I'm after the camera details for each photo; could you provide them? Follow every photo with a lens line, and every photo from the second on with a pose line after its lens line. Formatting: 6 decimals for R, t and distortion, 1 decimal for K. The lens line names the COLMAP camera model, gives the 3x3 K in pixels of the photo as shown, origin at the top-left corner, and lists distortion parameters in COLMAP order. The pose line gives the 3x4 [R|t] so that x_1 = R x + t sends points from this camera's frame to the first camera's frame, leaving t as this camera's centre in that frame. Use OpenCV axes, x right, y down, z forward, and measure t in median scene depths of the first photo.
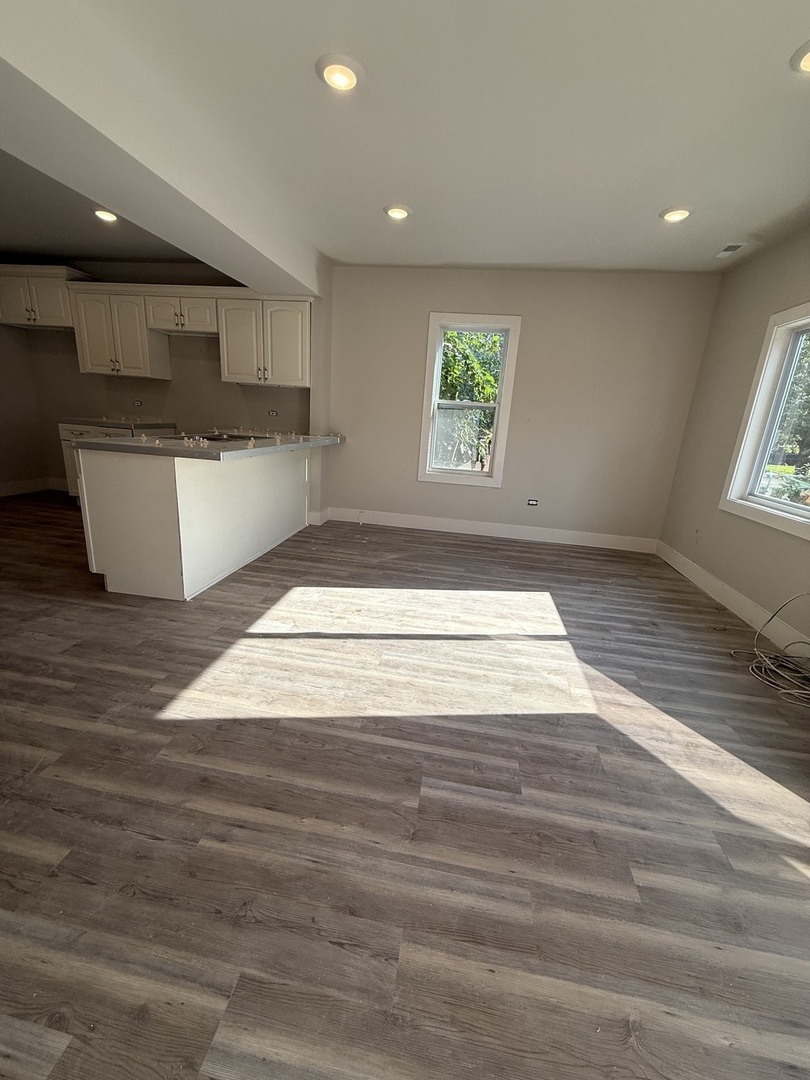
lens RADIAL K [[430.5, 0, 407.3], [0, 430.5, 537.7], [0, 0, 1]] dist [-0.001836, 0.000174]
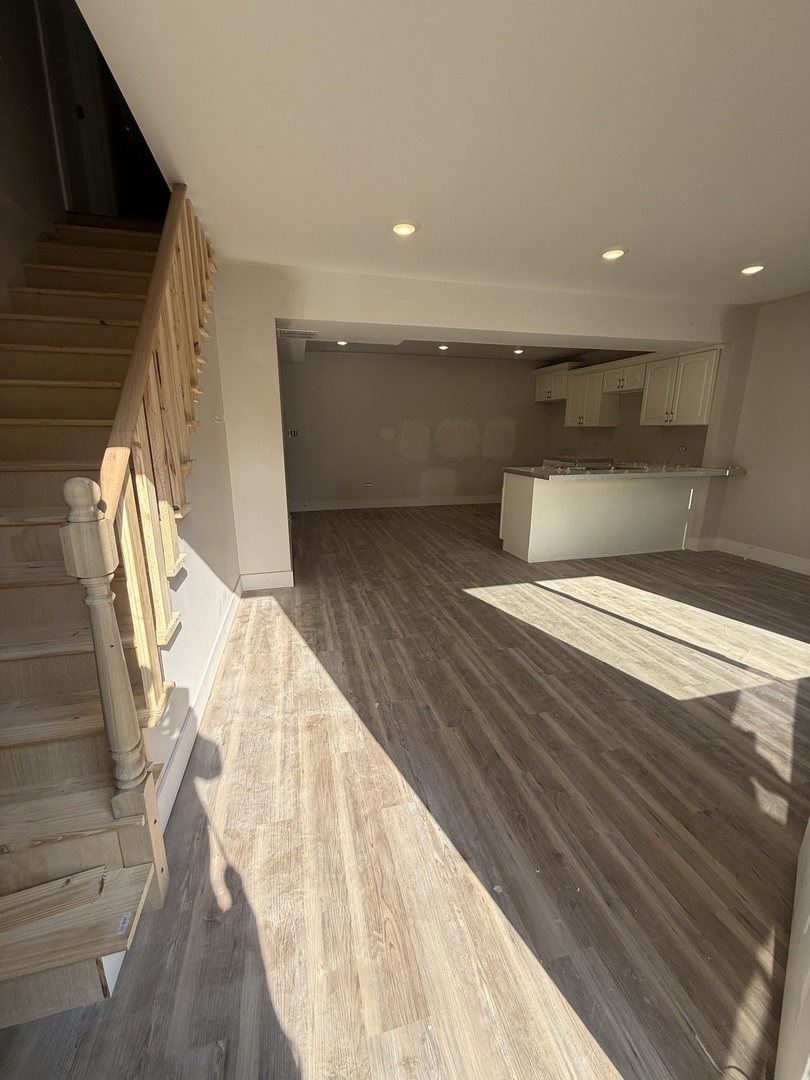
lens RADIAL K [[430.5, 0, 404.8], [0, 430.5, 535.9], [0, 0, 1]] dist [-0.001836, 0.000174]
pose [[0.402831, 0.149617, -0.902963, 0.690766], [-0.223468, 0.972770, 0.061489, 0.043342], [0.887575, 0.177013, 0.425296, -0.140239]]
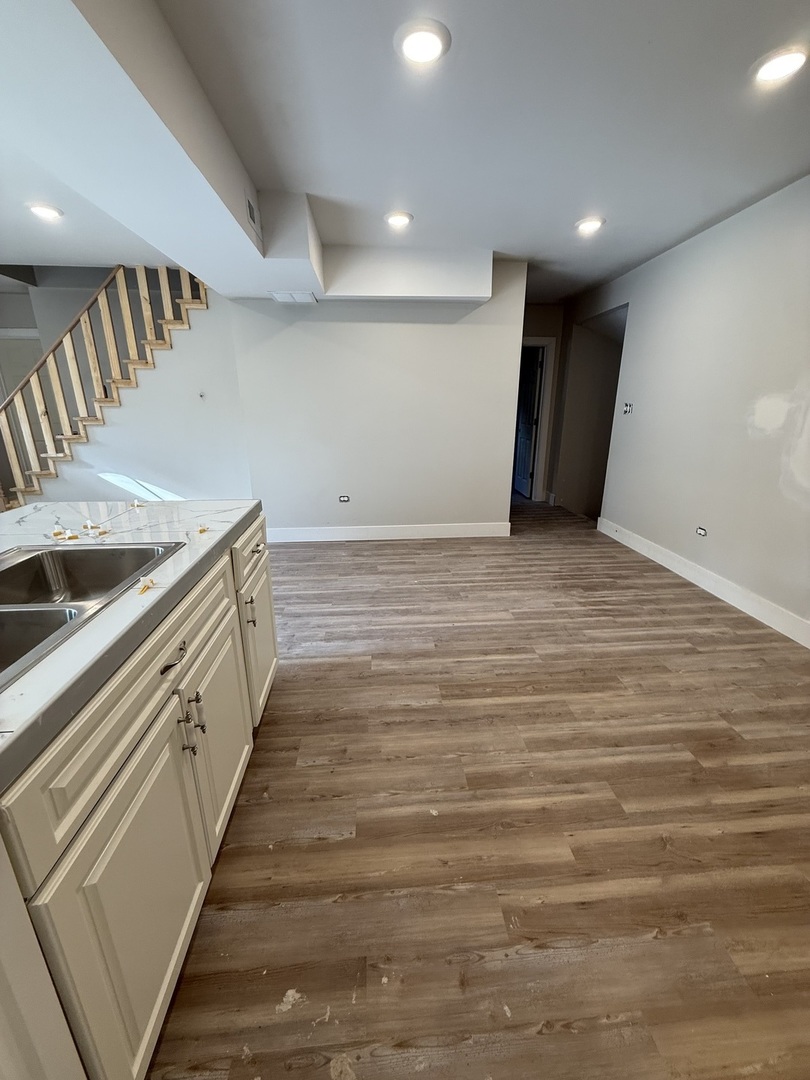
lens RADIAL K [[430.5, 0, 407.1], [0, 430.5, 535.6], [0, 0, 1]] dist [-0.001836, 0.000174]
pose [[-0.968076, 0.002773, -0.250641, -0.680800], [-0.132159, 0.844008, 0.519792, -0.488981], [0.212984, 0.536323, -0.816698, 1.383534]]
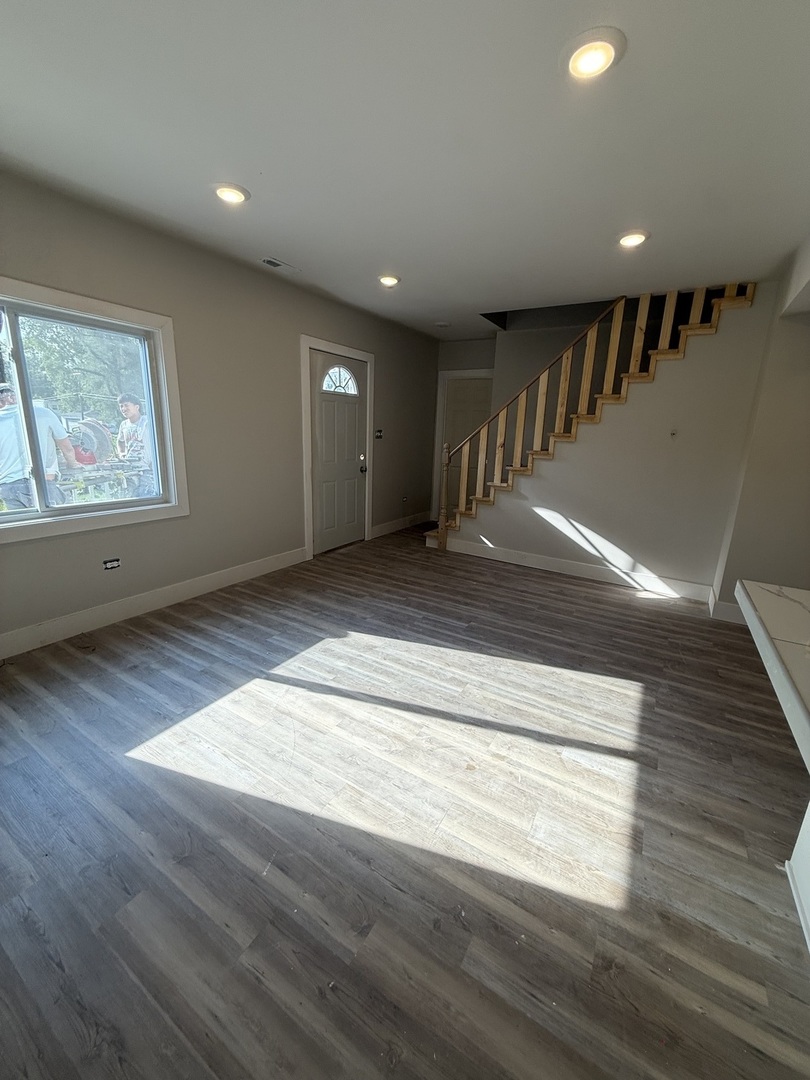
lens RADIAL K [[430.5, 0, 409.3], [0, 430.5, 537.4], [0, 0, 1]] dist [-0.001836, 0.000174]
pose [[-0.922471, -0.189587, 0.336310, -0.159944], [0.004861, 0.865345, 0.501152, -0.412459], [-0.386037, 0.463933, -0.797334, 1.230295]]
